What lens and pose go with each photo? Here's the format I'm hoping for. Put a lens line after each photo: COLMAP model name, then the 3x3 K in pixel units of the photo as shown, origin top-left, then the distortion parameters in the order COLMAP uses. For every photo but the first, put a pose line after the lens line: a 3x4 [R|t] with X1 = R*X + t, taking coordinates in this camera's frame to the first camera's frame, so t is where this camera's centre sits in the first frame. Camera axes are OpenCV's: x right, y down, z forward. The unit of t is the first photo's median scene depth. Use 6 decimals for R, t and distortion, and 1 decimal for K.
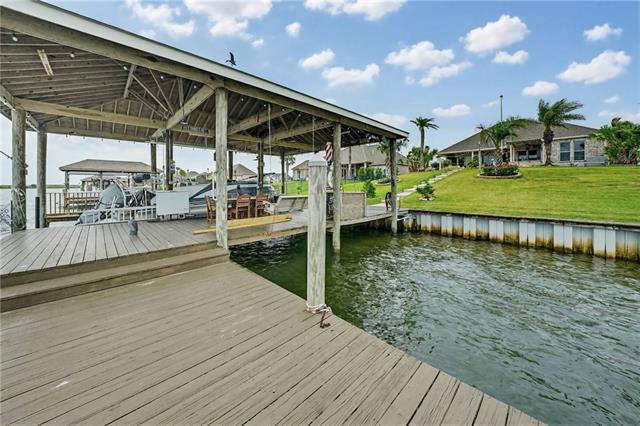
lens RADIAL K [[225.0, 0, 320.5], [0, 225.0, 214.5], [0, 0, 1]] dist [-0.018402, 0.000182]
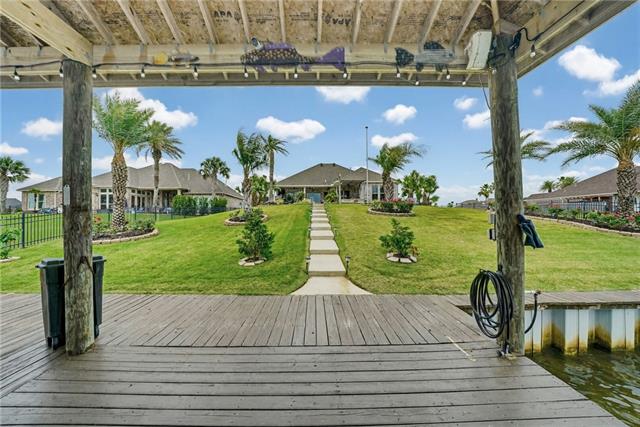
lens RADIAL K [[225.0, 0, 320.5], [0, 225.0, 215.0], [0, 0, 1]] dist [-0.018402, 0.000182]
pose [[0.700210, 0.008921, 0.713881, 0.003614], [0.093699, 0.990125, -0.104278, -0.034038], [-0.707762, 0.139907, 0.692459, 0.211061]]
